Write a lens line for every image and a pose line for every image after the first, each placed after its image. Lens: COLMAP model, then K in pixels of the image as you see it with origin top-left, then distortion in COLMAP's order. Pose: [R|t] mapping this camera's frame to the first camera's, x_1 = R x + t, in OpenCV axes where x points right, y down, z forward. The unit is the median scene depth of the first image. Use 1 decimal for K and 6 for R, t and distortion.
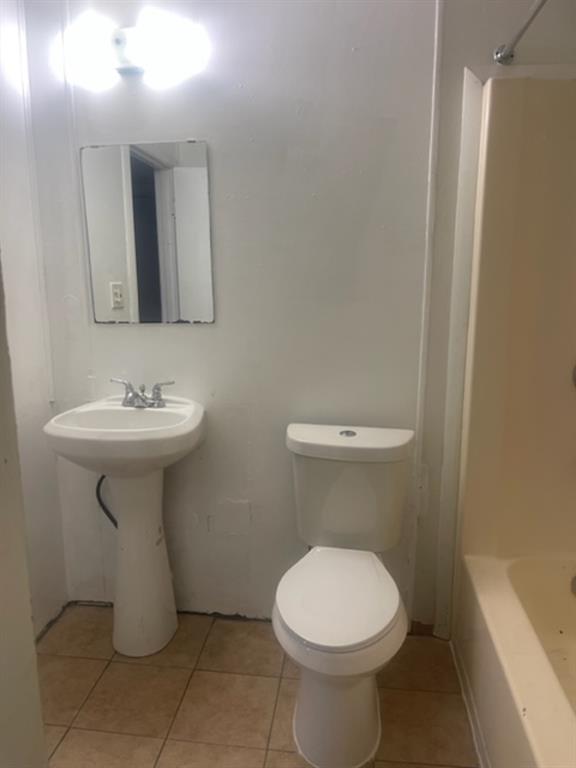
lens RADIAL K [[580.6, 0, 286.5], [0, 580.6, 387.1], [0, 0, 1]] dist [0.064448, -0.087038]
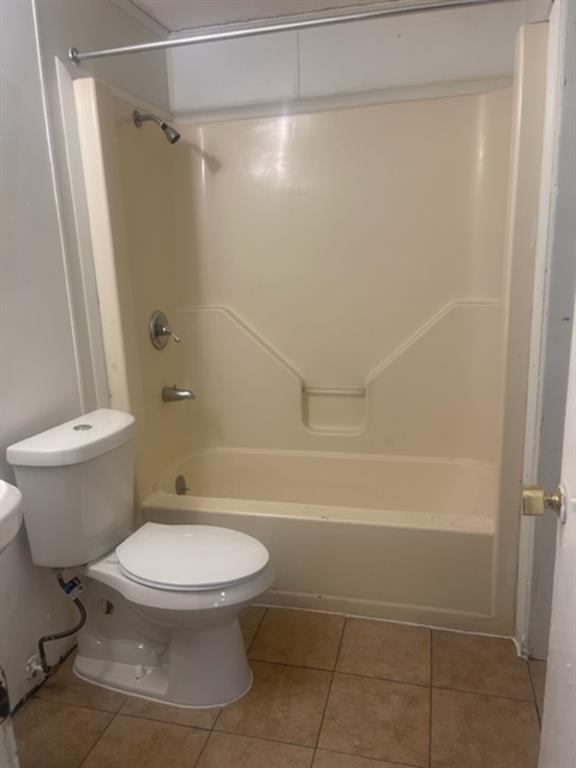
lens RADIAL K [[580.6, 0, 287.9], [0, 580.6, 383.0], [0, 0, 1]] dist [0.064448, -0.087038]
pose [[0.125594, -0.220526, 0.967261, -0.779903], [0.229486, 0.954996, 0.187932, -0.092971], [-0.965175, 0.198370, 0.170549, 0.541850]]
